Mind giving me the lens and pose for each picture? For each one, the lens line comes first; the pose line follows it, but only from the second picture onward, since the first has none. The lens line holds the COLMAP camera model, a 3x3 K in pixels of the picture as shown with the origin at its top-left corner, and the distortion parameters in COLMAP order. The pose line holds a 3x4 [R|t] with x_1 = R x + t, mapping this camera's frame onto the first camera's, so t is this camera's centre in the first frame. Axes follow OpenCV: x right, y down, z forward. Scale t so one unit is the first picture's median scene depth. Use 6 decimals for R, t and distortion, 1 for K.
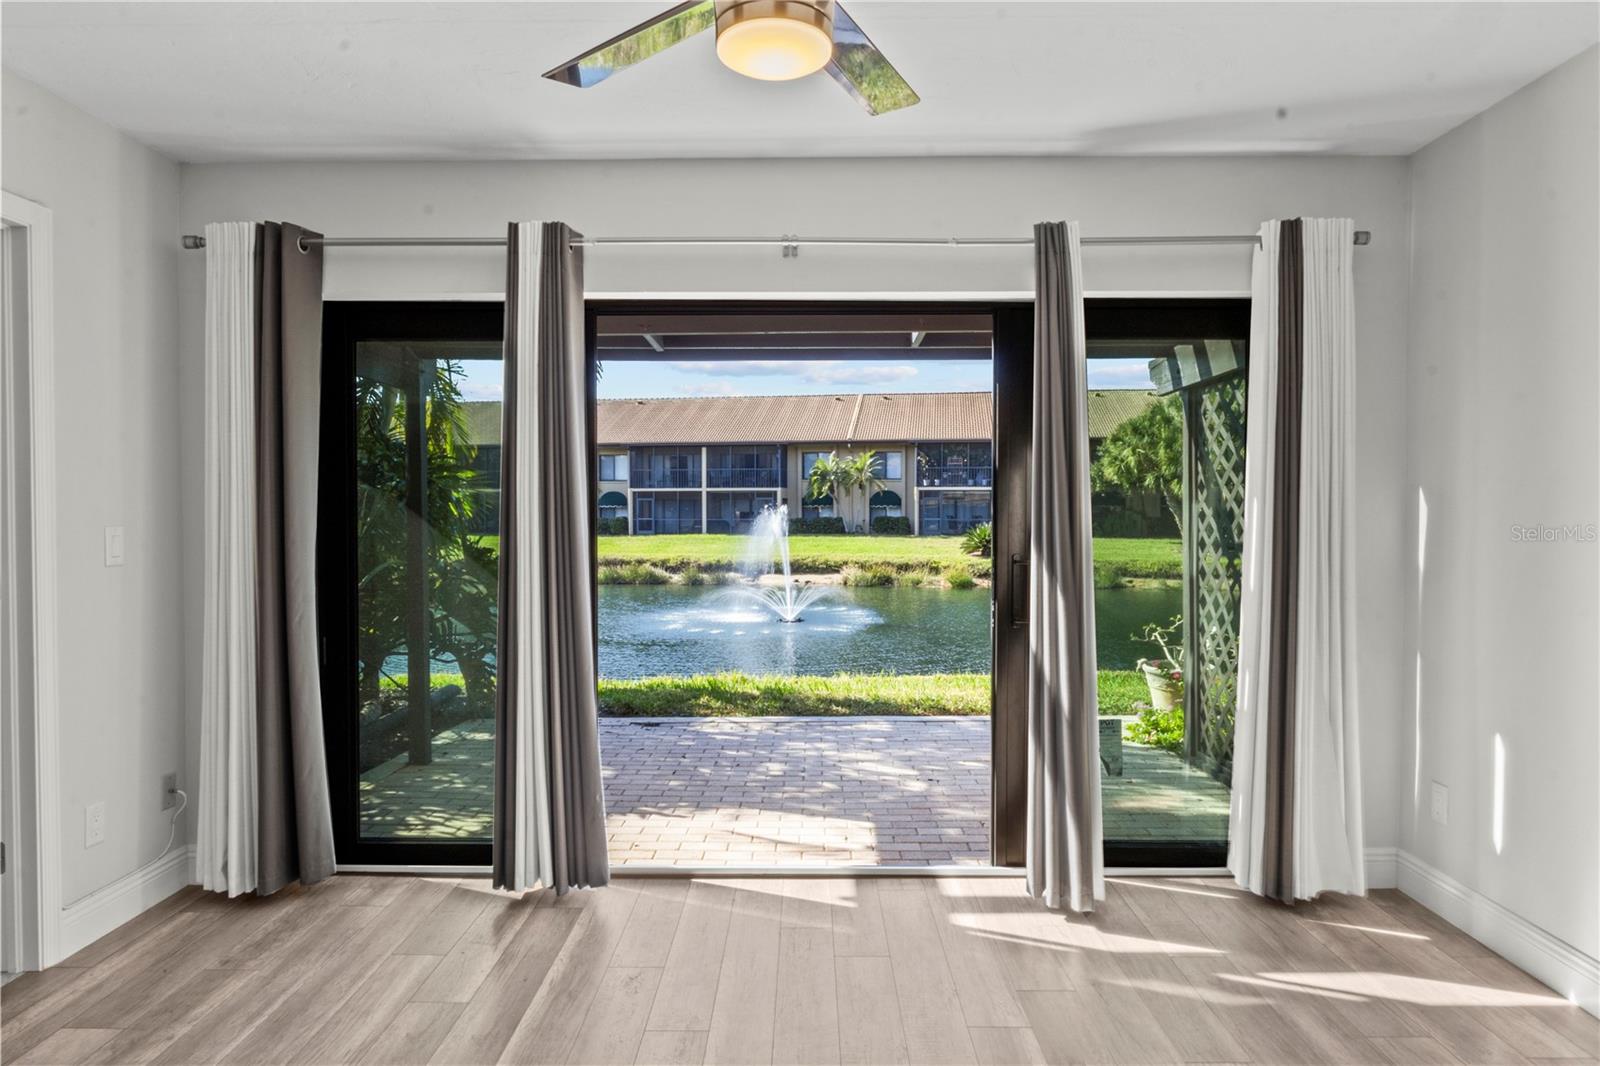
lens RADIAL K [[981.7, 0, 800.9], [0, 981.7, 521.5], [0, 0, 1]] dist [-0.008668, -0.001068]
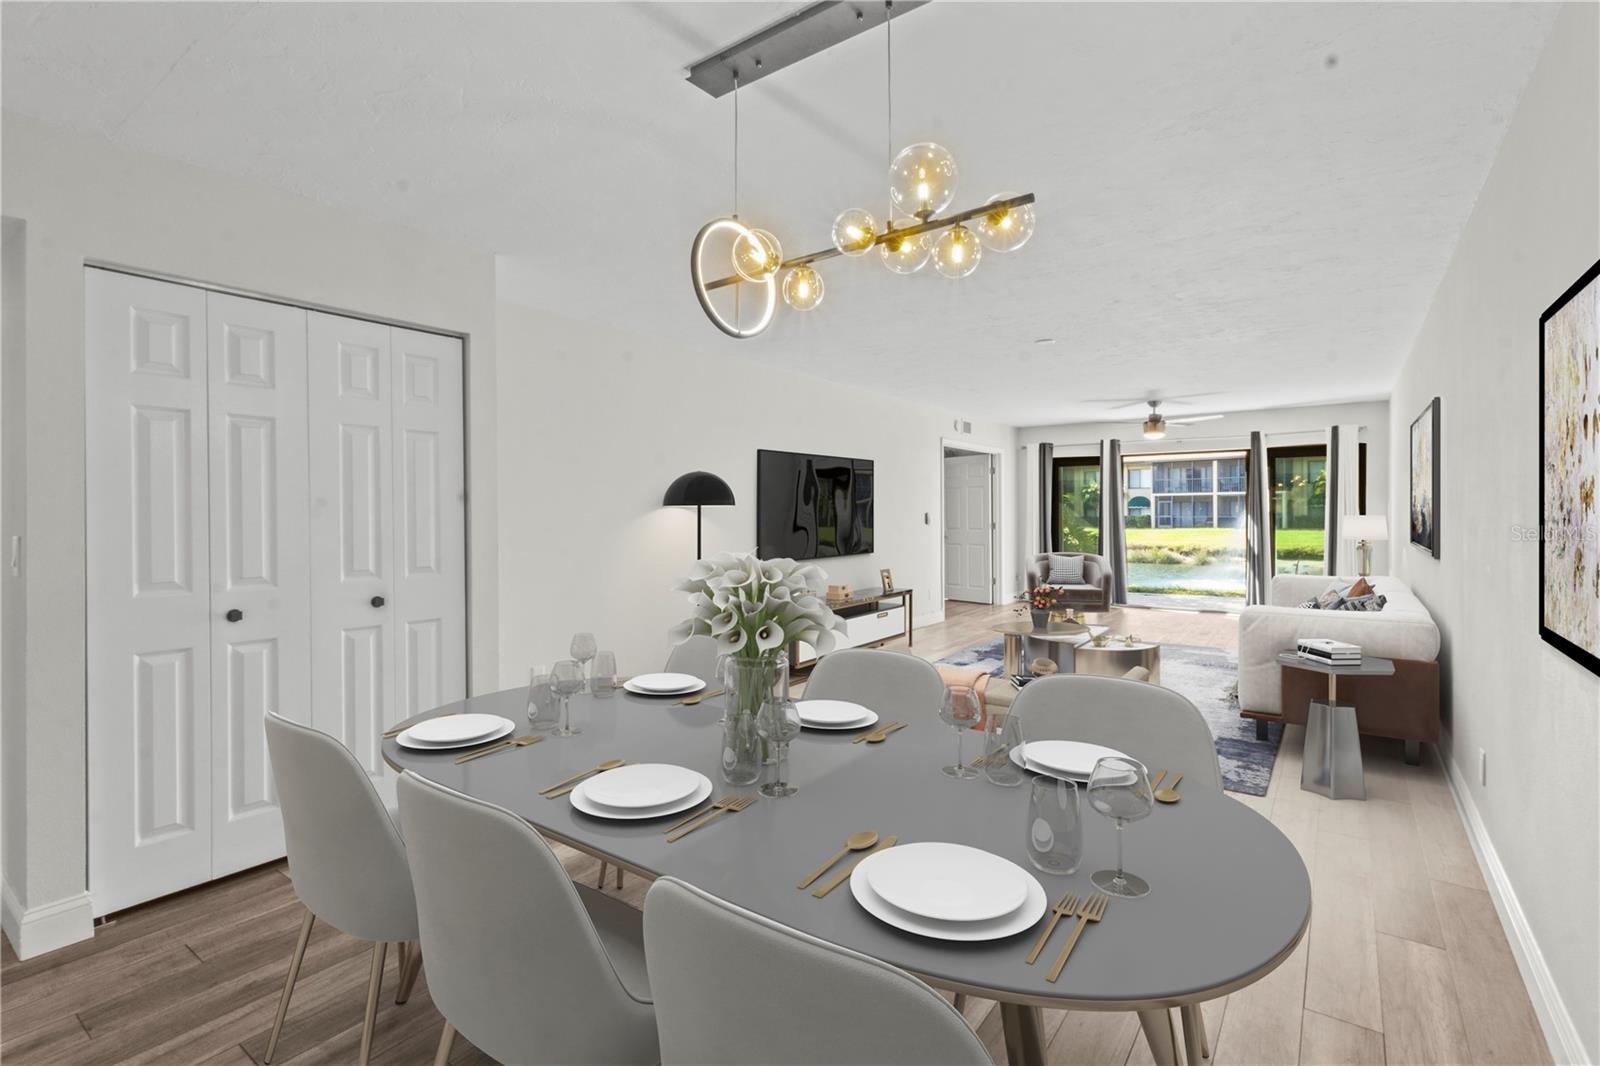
lens RADIAL K [[746.2, 0, 805.3], [0, 746.2, 502.8], [0, 0, 1]] dist [0.004229, 0.000949]
pose [[0.819042, -0.011184, -0.573625, 0.031510], [-0.001480, 0.999765, -0.021605, 0.001789], [0.573732, 0.018545, 0.818833, -0.149654]]
